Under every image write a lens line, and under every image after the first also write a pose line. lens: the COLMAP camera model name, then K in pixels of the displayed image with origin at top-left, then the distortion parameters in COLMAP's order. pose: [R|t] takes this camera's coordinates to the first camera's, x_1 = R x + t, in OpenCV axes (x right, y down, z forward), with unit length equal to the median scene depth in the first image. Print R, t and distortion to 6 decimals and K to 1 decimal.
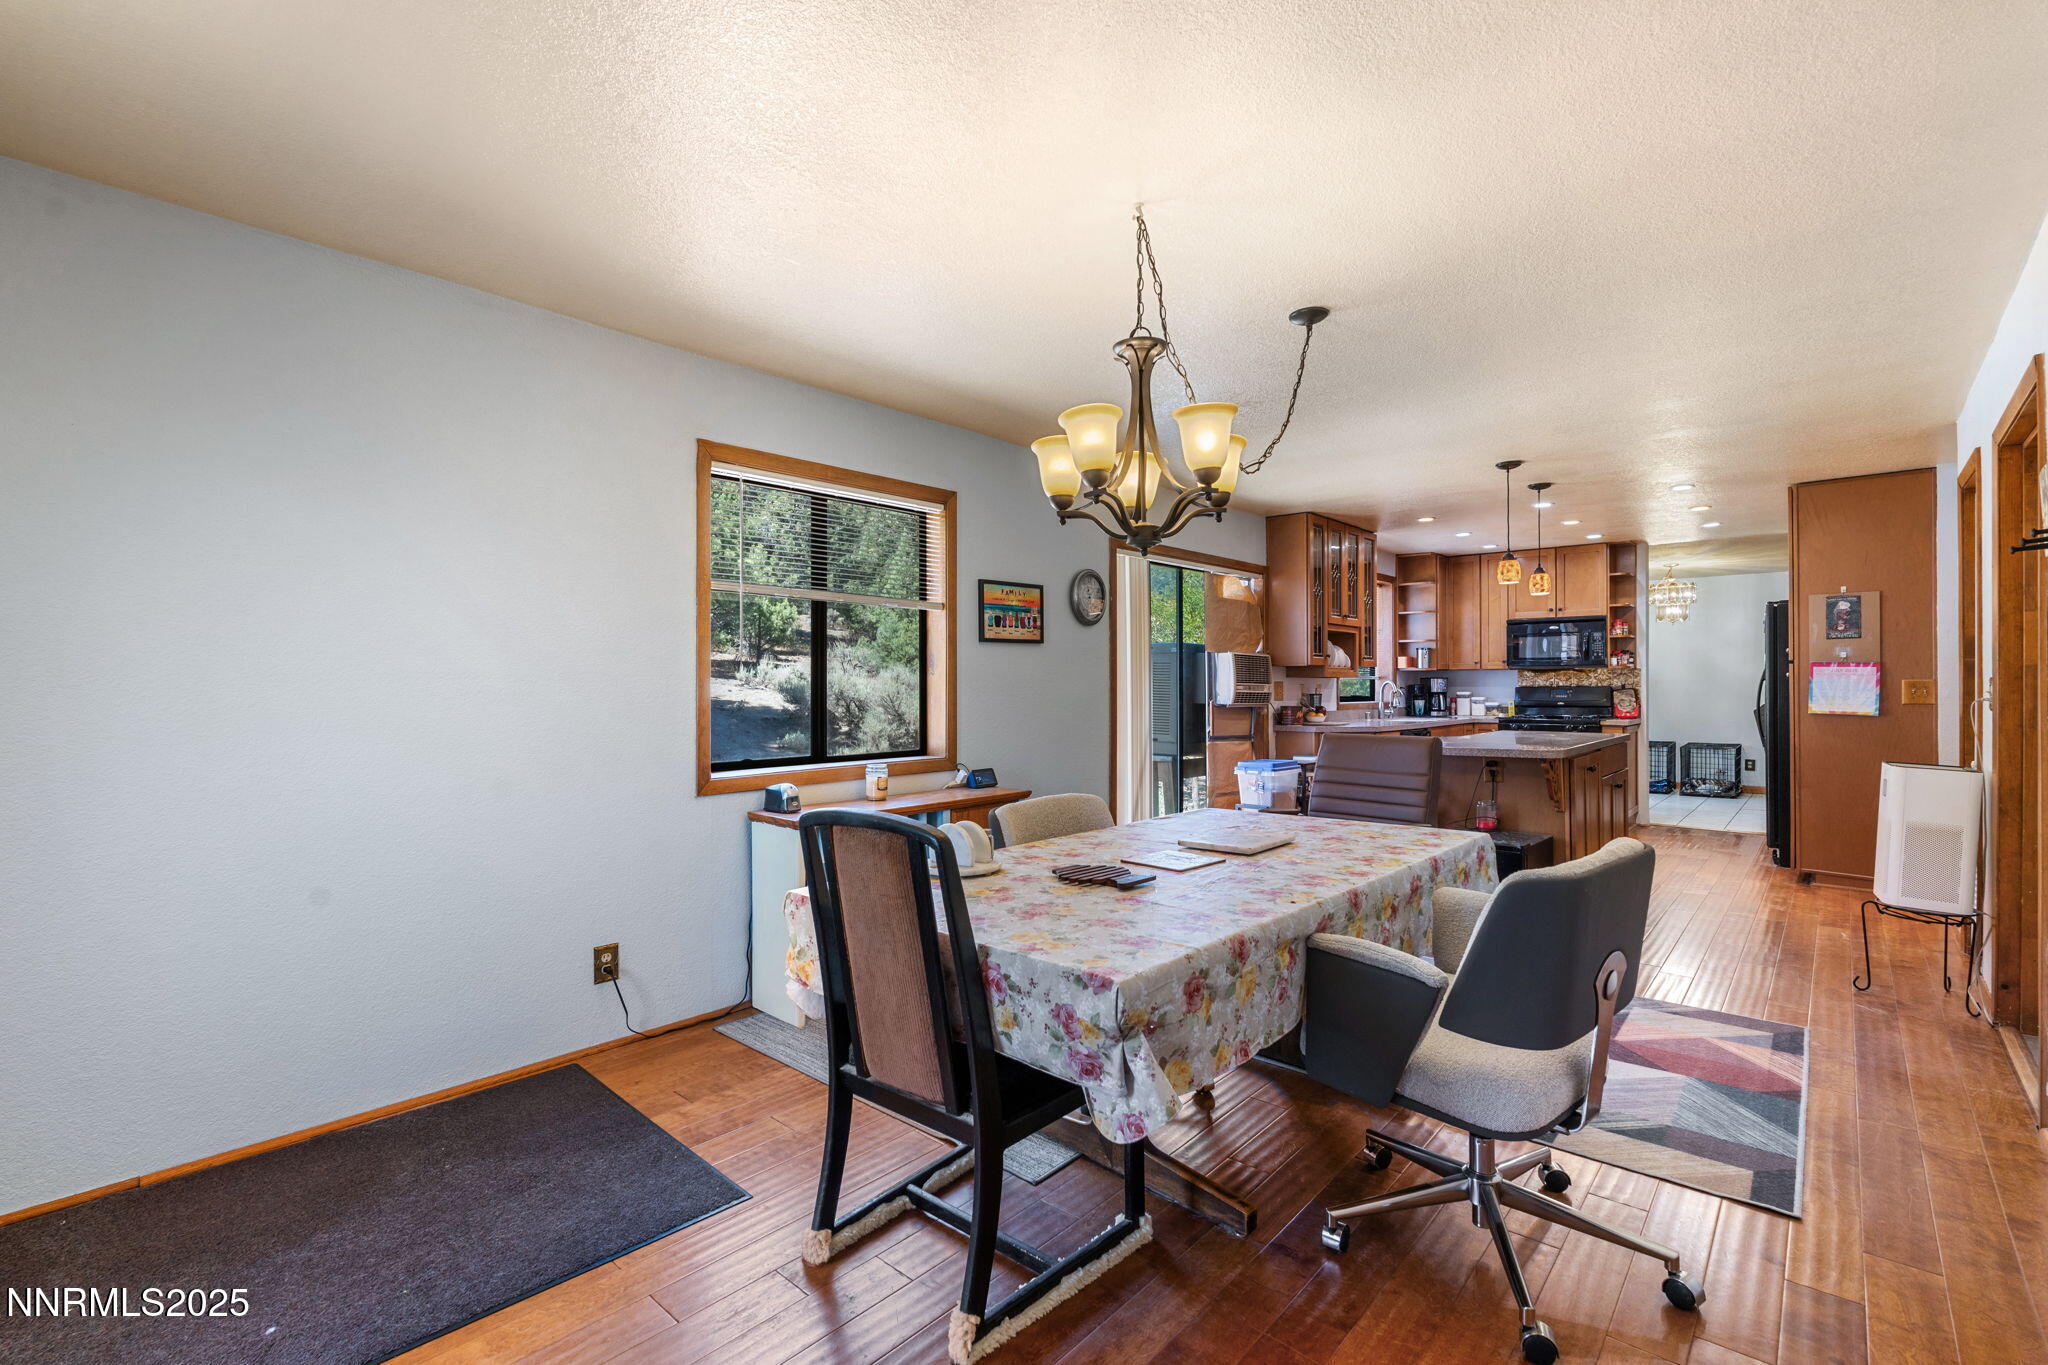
lens RADIAL K [[902.4, 0, 1008.8], [0, 902.4, 684.4], [0, 0, 1]] dist [-0.006691, 0.001700]
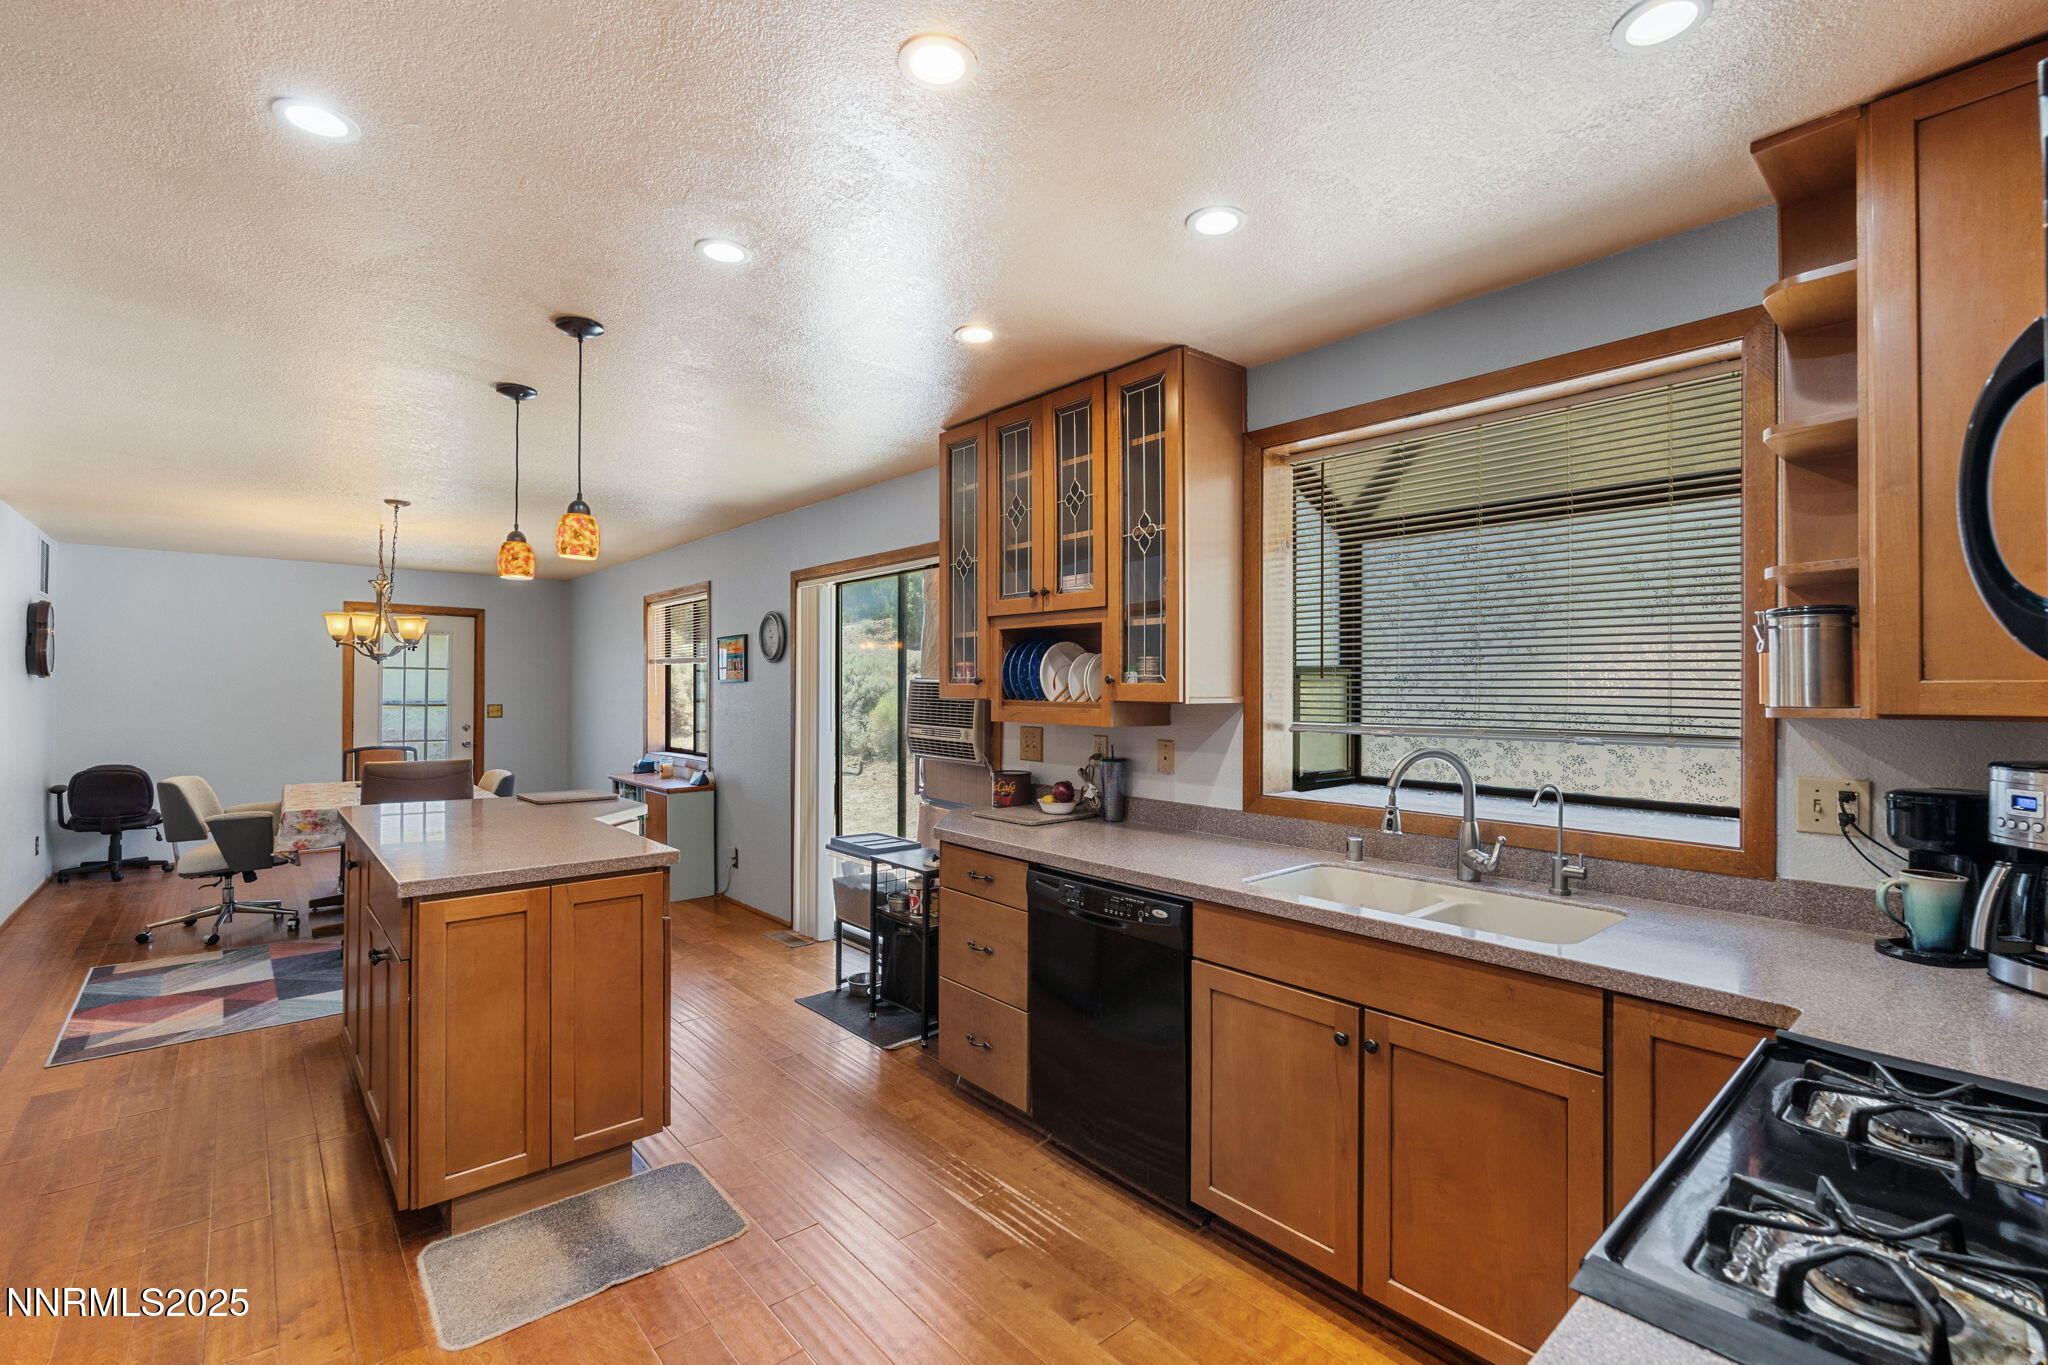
lens RADIAL K [[902.4, 0, 1014.8], [0, 902.4, 679.5], [0, 0, 1]] dist [-0.006691, 0.001700]
pose [[-0.110983, -0.003970, -0.993814, 0.736286], [0.001362, 0.999990, -0.004147, -0.025594], [0.993821, -0.001814, -0.110976, 0.912962]]
